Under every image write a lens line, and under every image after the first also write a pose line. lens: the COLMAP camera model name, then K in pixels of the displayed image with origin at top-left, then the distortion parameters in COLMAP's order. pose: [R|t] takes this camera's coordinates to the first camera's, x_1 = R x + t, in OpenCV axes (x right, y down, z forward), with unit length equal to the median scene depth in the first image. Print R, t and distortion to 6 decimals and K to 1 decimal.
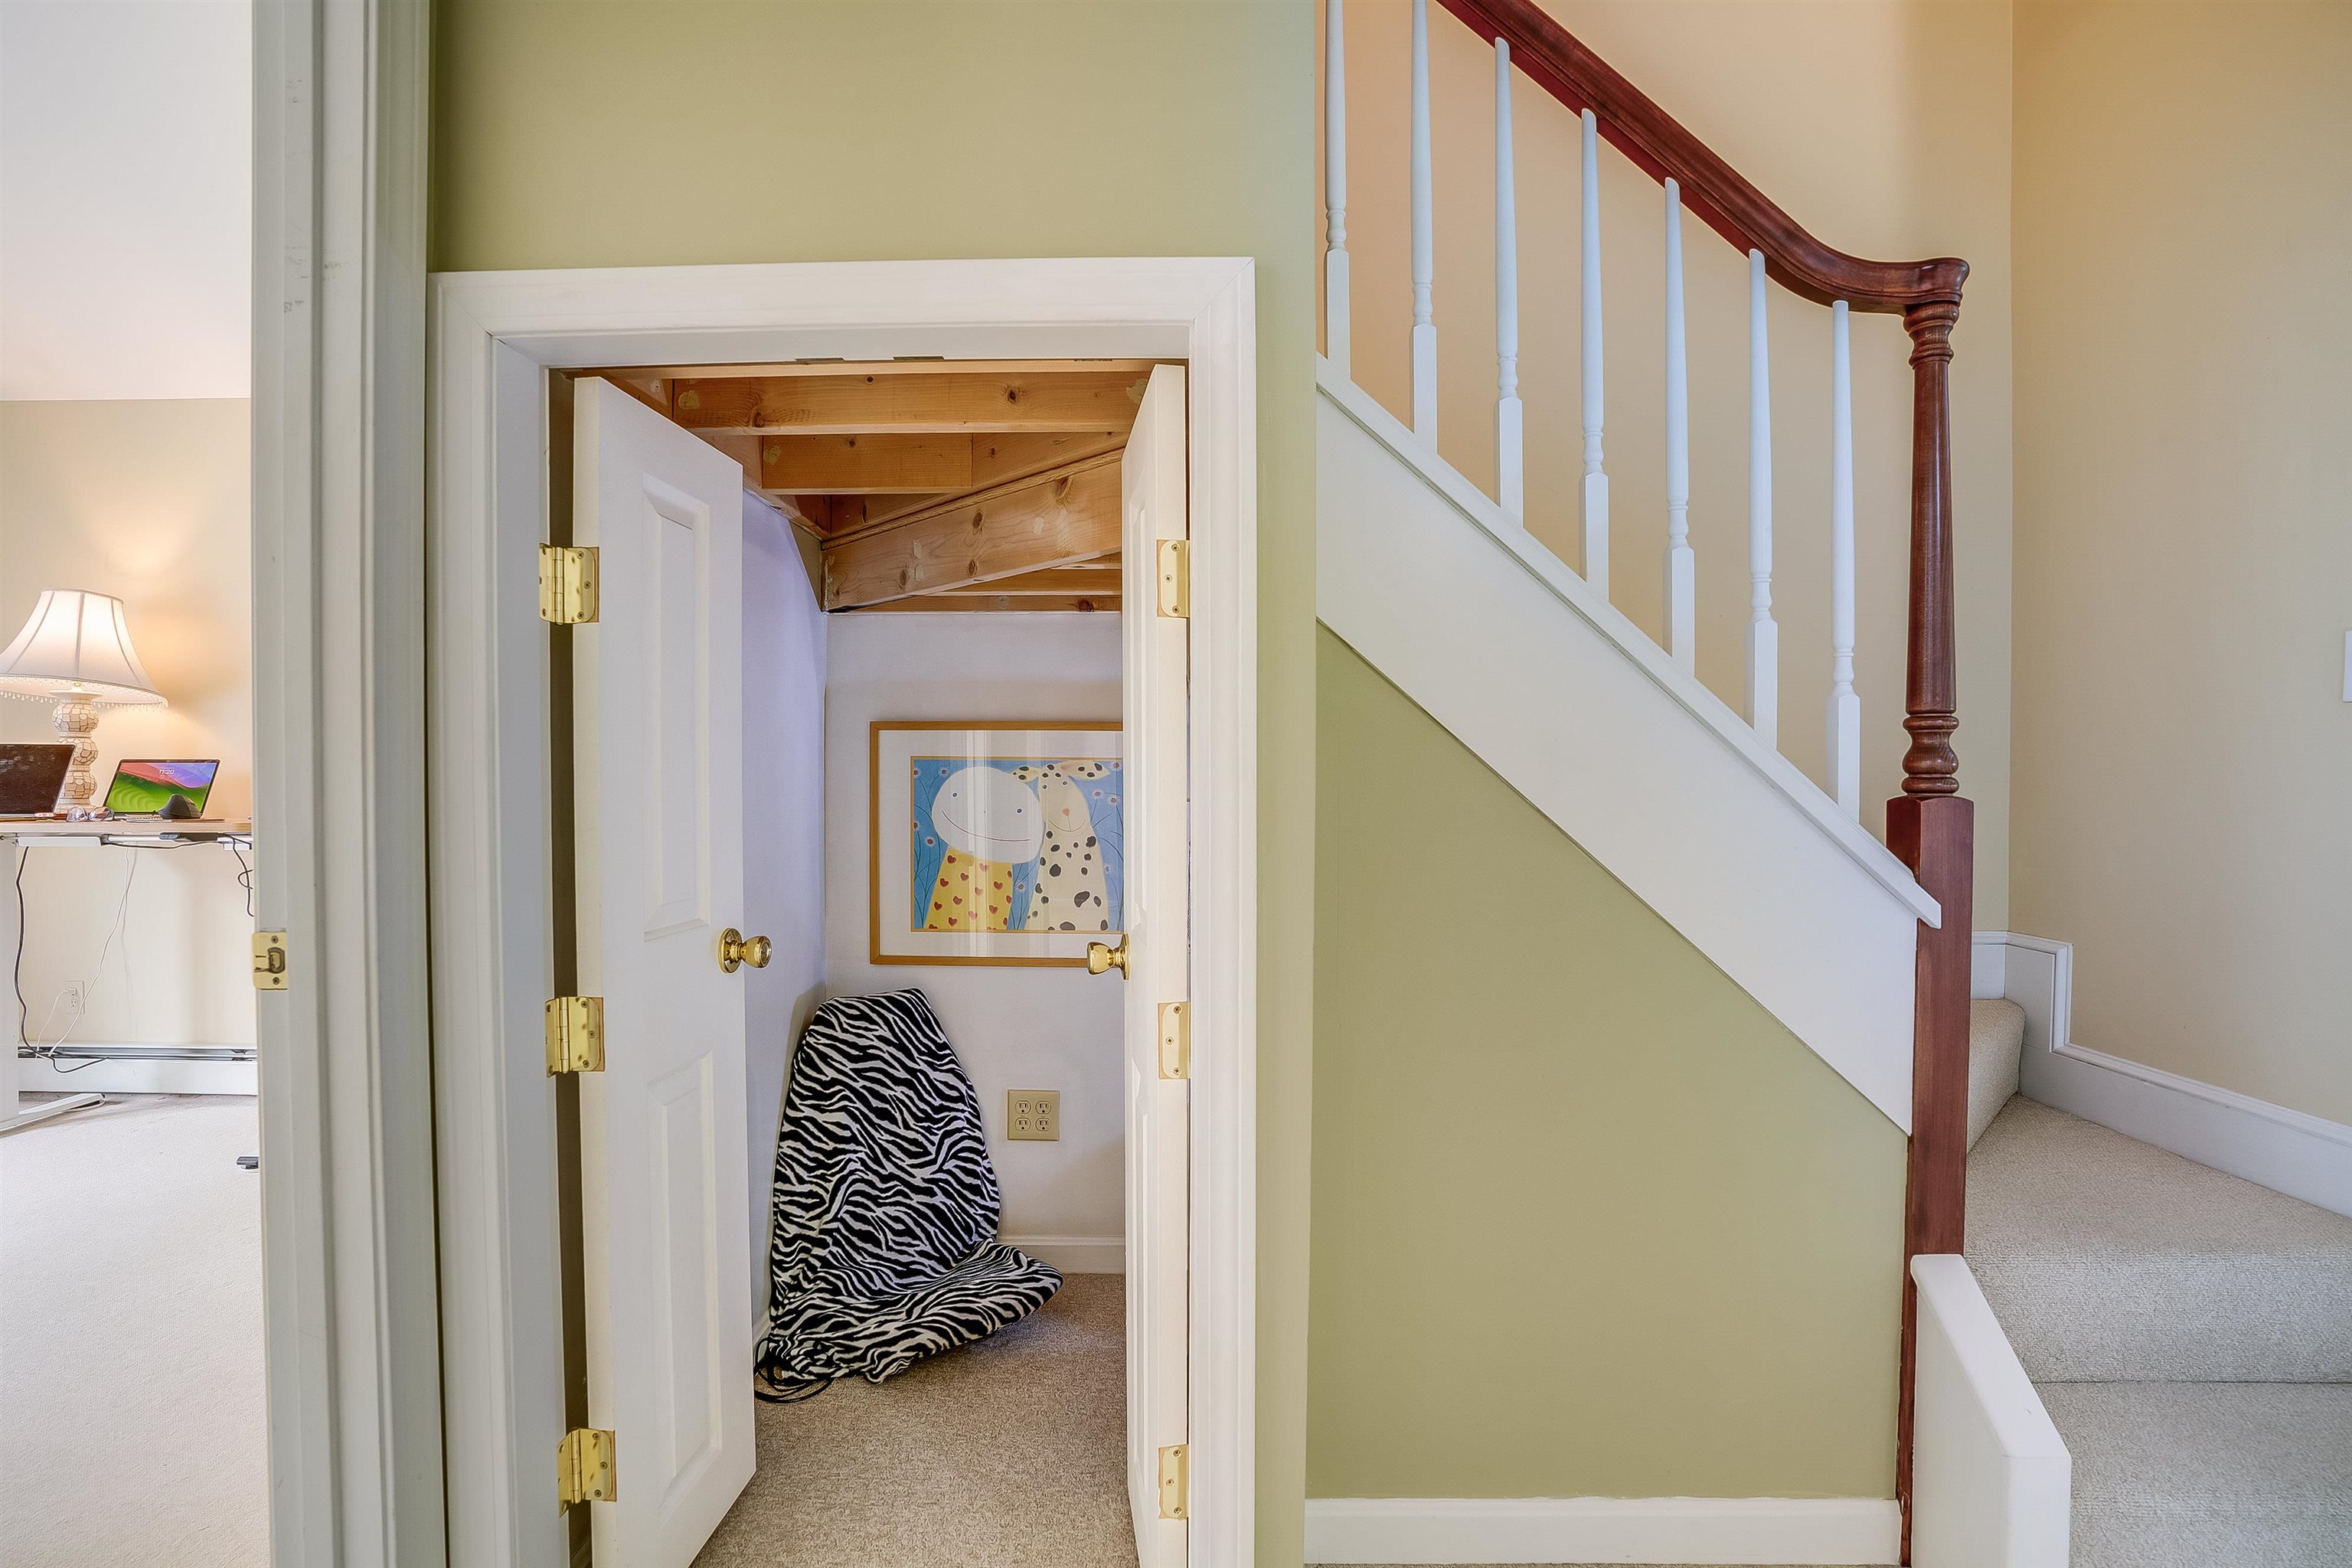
lens RADIAL K [[1075.8, 0, 1176.0], [0, 1075.8, 784.0], [0, 0, 1]] dist [-0.055739, 0.020747]
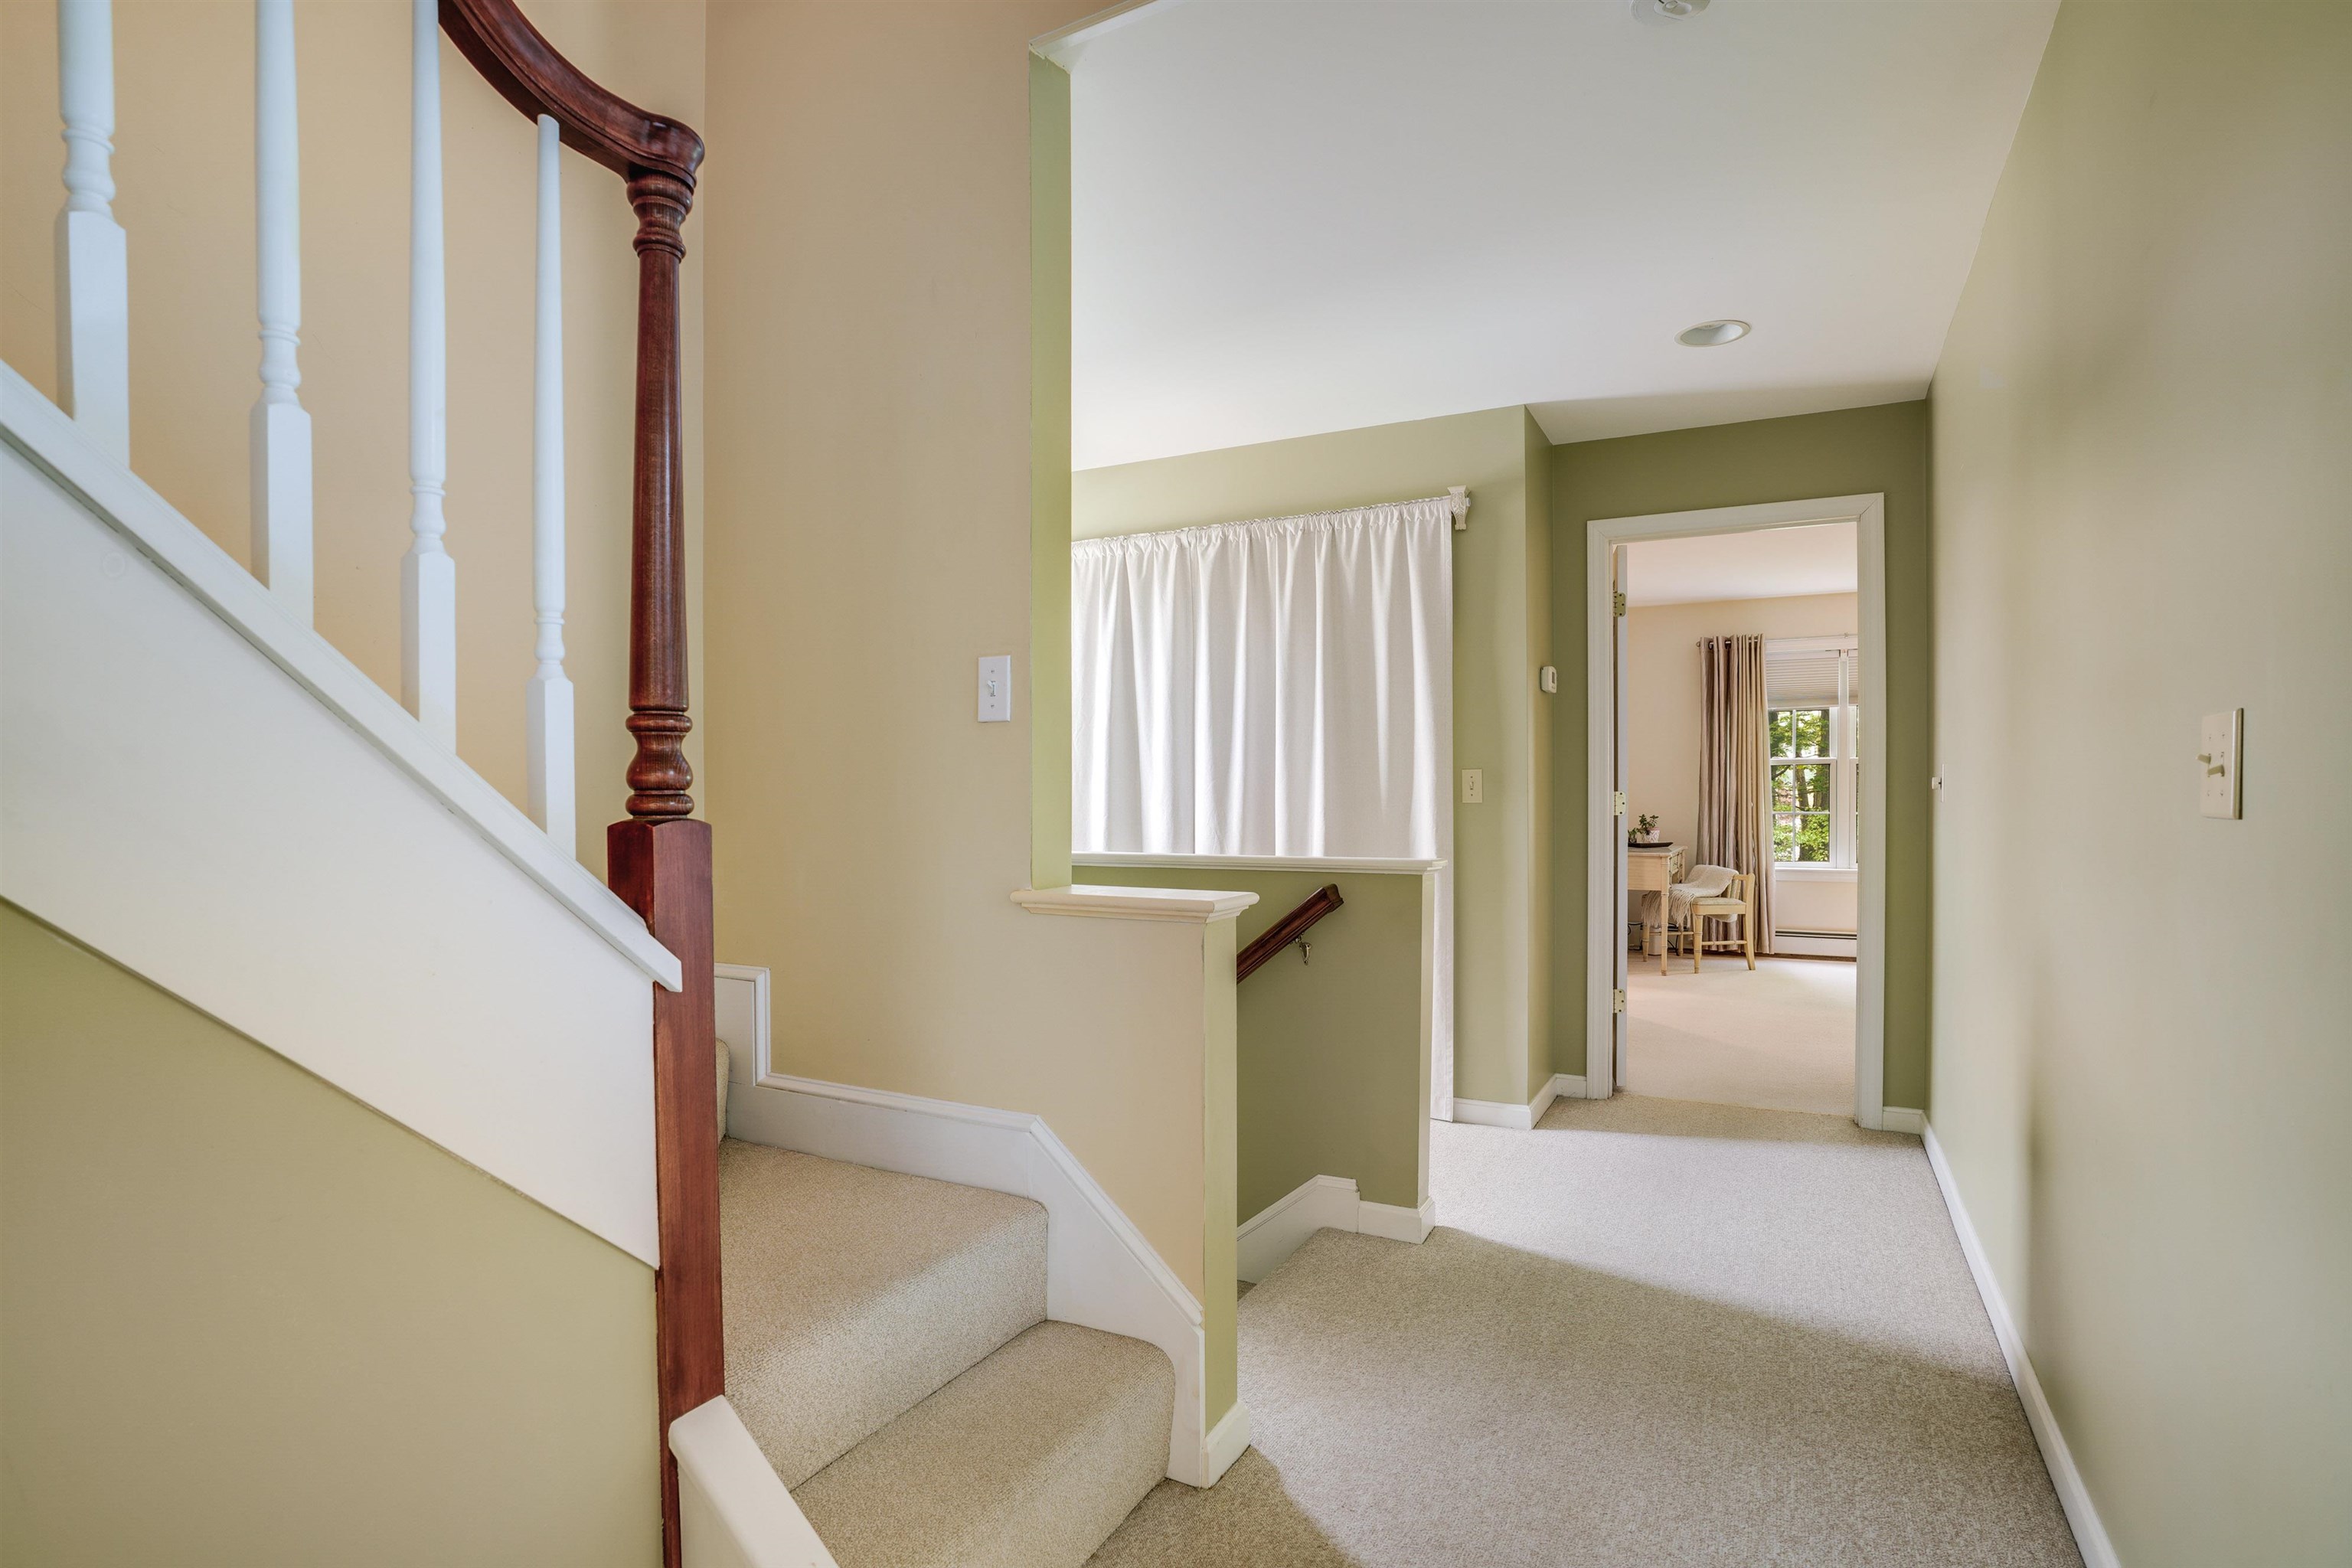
lens RADIAL K [[1169.7, 0, 1179.1], [0, 1169.7, 820.1], [0, 0, 1]] dist [-0.065199, 0.027838]
pose [[0.456657, -0.026419, 0.889251, 0.141868], [0.011365, 0.999651, 0.023863, -0.003420], [-0.889570, -0.000791, 0.456797, 0.280683]]
